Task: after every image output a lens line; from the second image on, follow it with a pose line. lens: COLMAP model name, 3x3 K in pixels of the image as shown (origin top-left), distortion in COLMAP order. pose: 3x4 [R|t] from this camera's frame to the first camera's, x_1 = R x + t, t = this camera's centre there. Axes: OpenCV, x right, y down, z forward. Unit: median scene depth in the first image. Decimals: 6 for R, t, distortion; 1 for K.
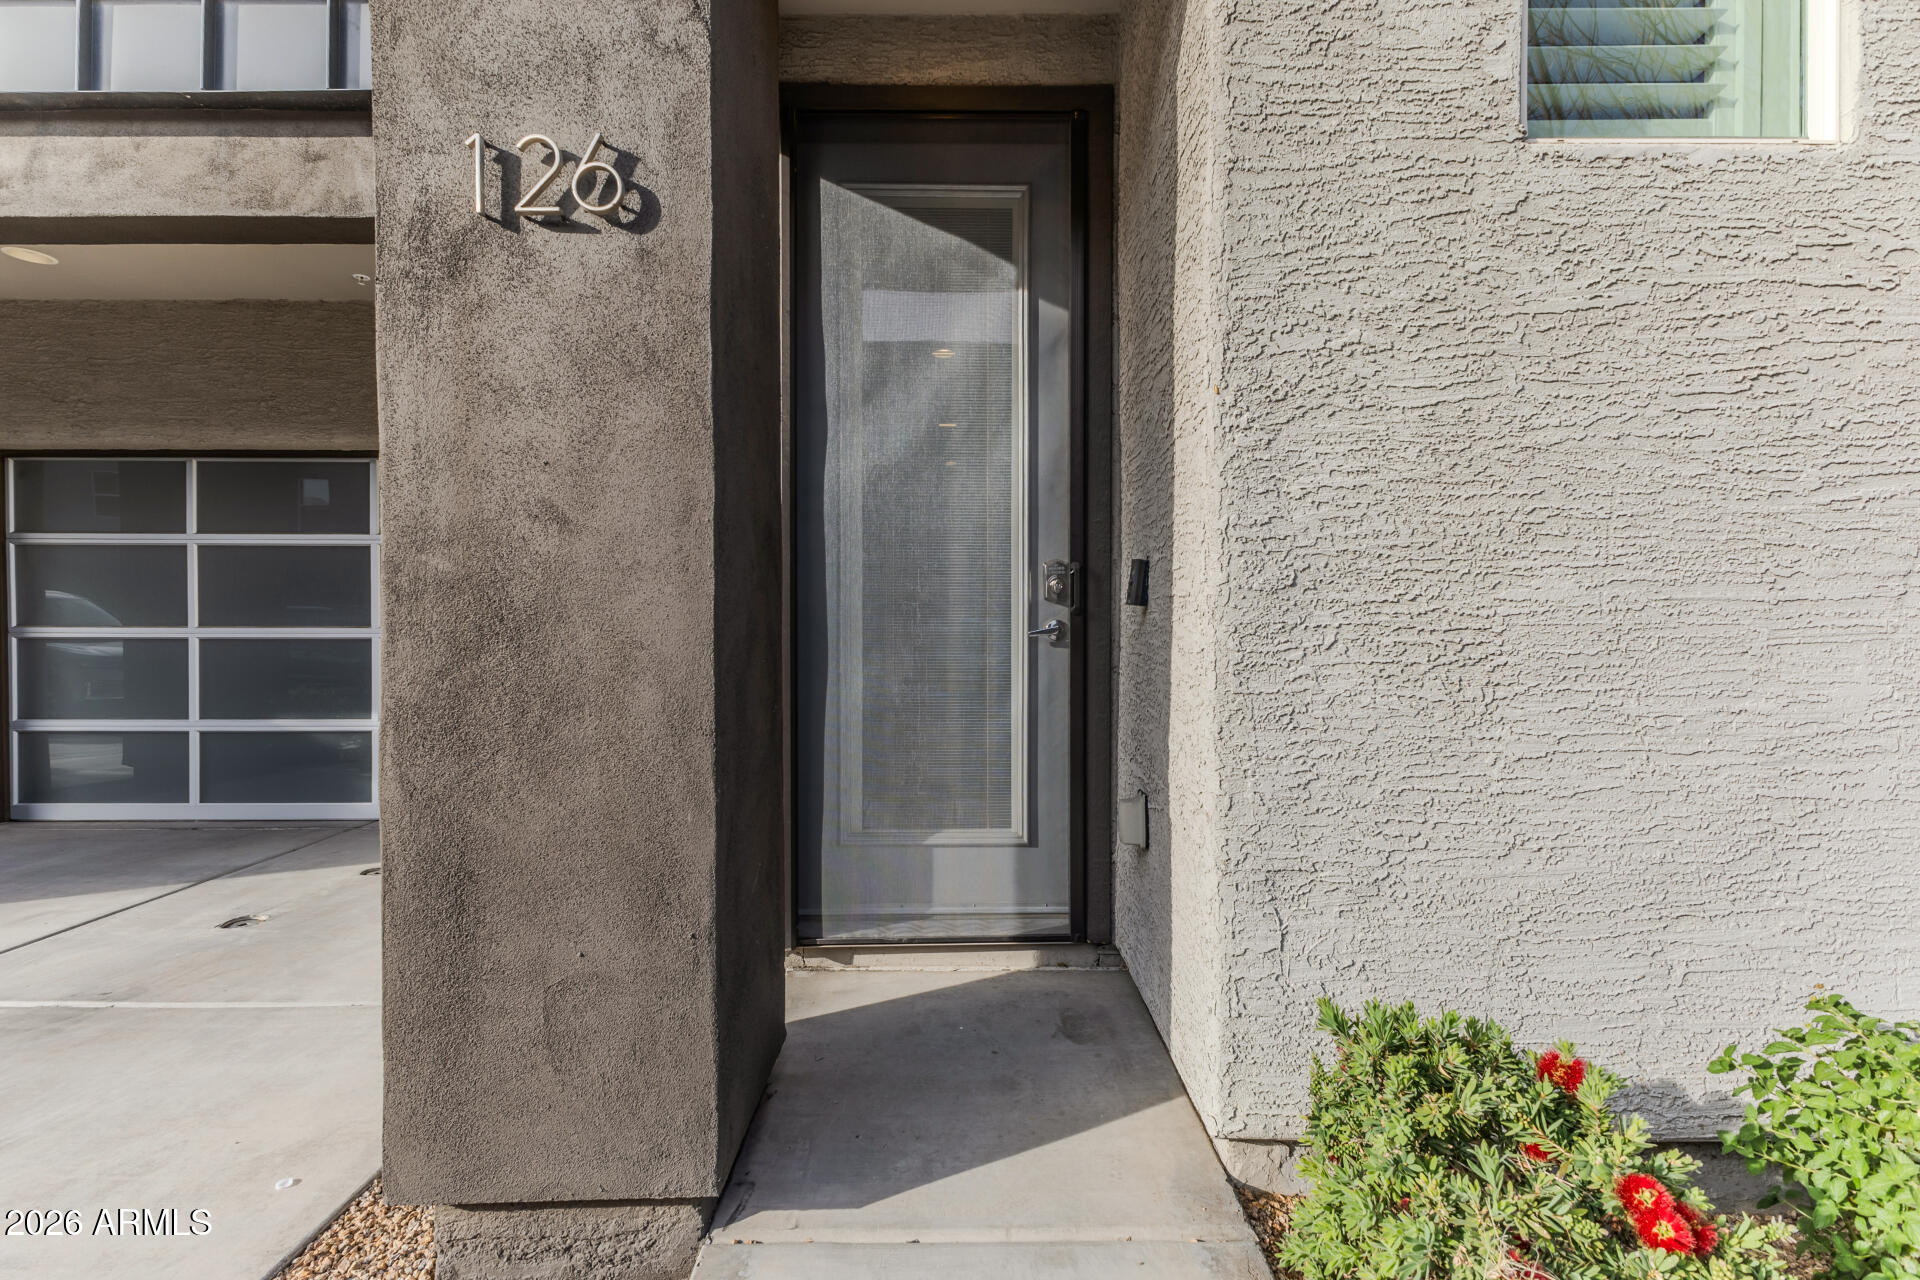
lens RADIAL K [[830.0, 0, 963.0], [0, 830.0, 640.9], [0, 0, 1]] dist [0.019005, -0.005706]
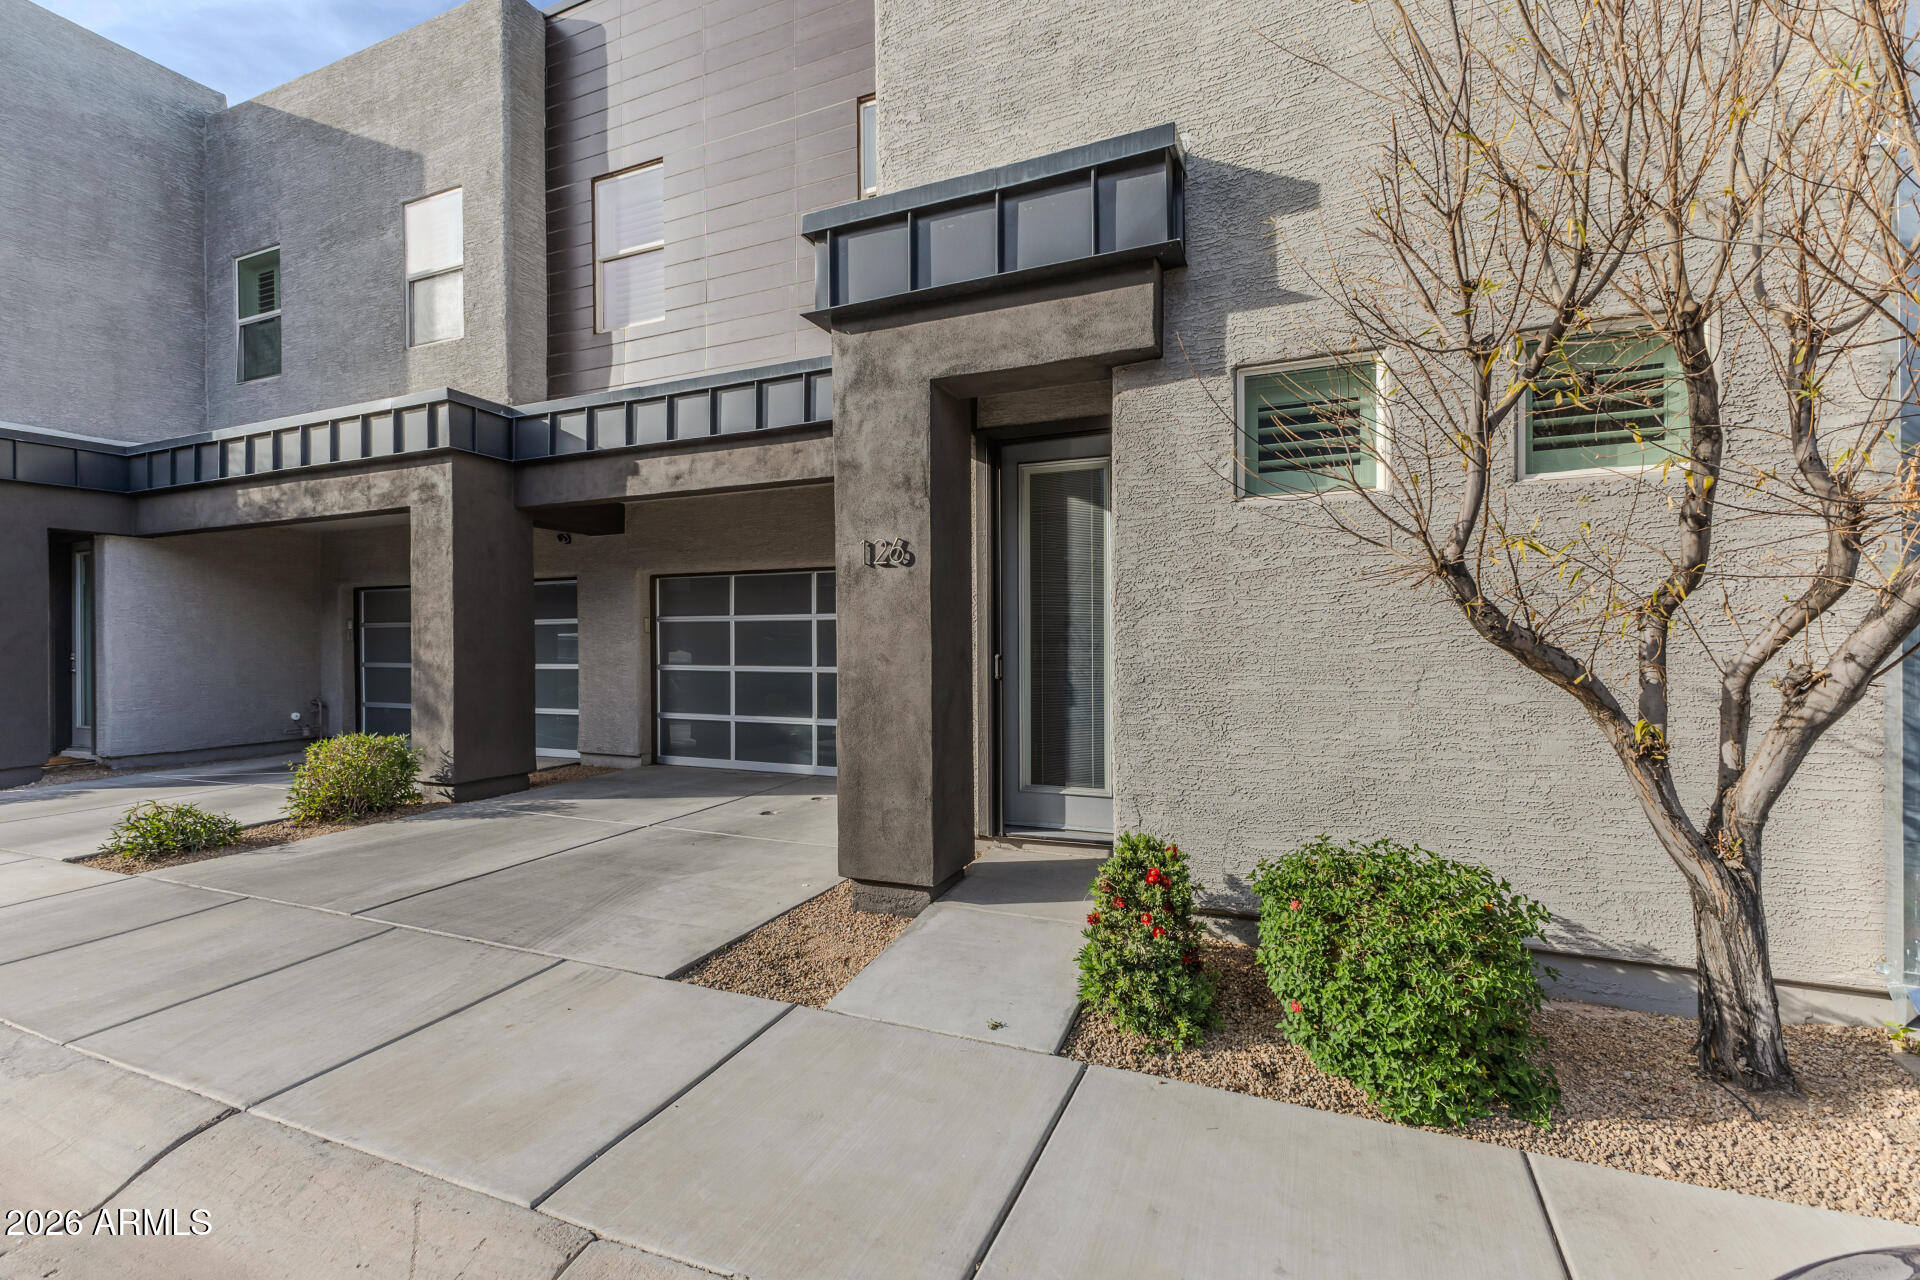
lens RADIAL K [[830.0, 0, 963.0], [0, 830.0, 640.9], [0, 0, 1]] dist [0.019005, -0.005706]
pose [[0.917547, -0.004799, -0.397599, 0.897564], [0.001575, 0.999963, -0.008436, -0.171169], [0.397625, 0.007114, 0.917520, -1.533100]]
